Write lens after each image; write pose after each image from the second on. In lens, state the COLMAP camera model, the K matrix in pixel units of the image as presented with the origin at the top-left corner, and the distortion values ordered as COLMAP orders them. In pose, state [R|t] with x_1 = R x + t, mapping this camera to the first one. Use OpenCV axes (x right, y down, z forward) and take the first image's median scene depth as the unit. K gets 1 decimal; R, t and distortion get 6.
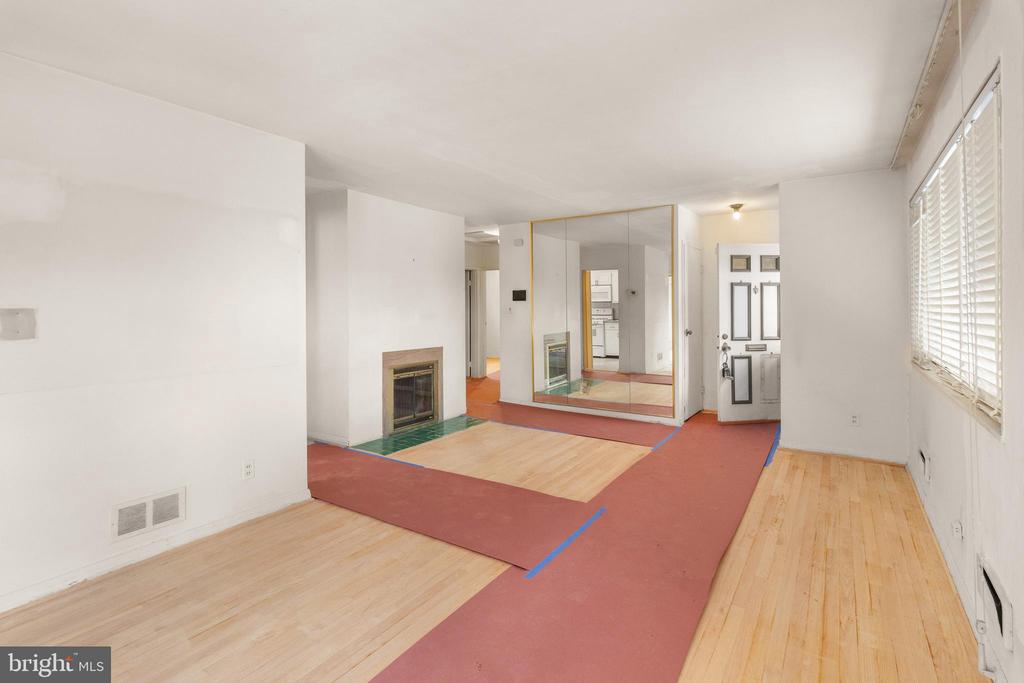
lens RADIAL K [[495.0, 0, 510.3], [0, 495.0, 301.5], [0, 0, 1]] dist [-0.002146, 0.000344]
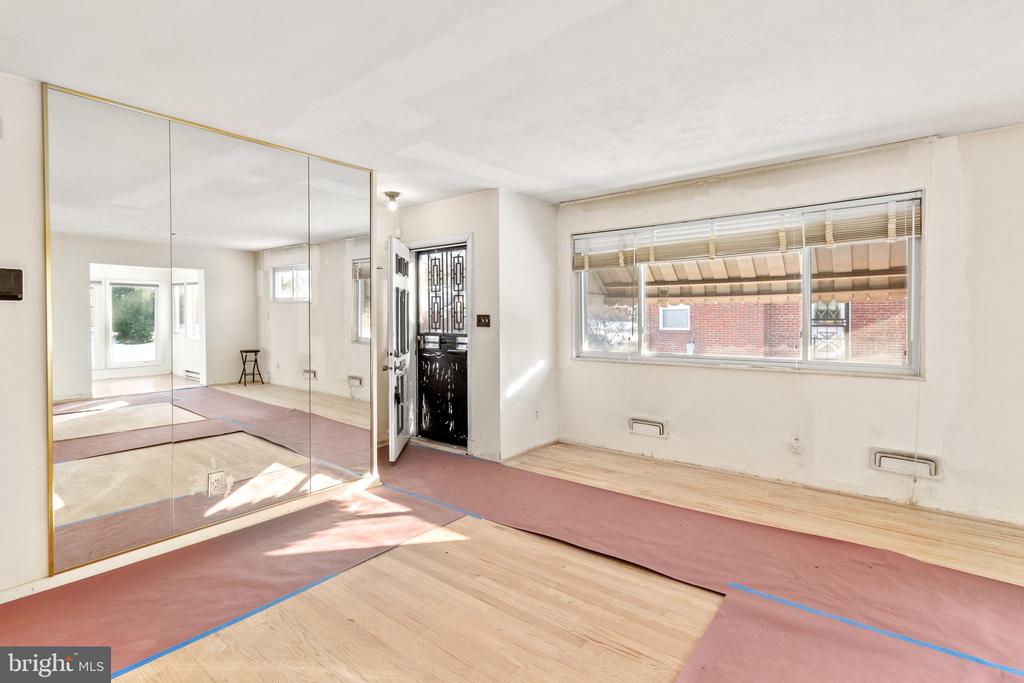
lens RADIAL K [[482.6, 0, 510.9], [0, 482.6, 318.3], [0, 0, 1]] dist [-0.000183, -0.000182]
pose [[0.093592, -0.002959, 0.995606, -0.449093], [-0.004943, 0.999982, 0.003436, 0.012913], [-0.995598, -0.005243, 0.093575, 1.008946]]
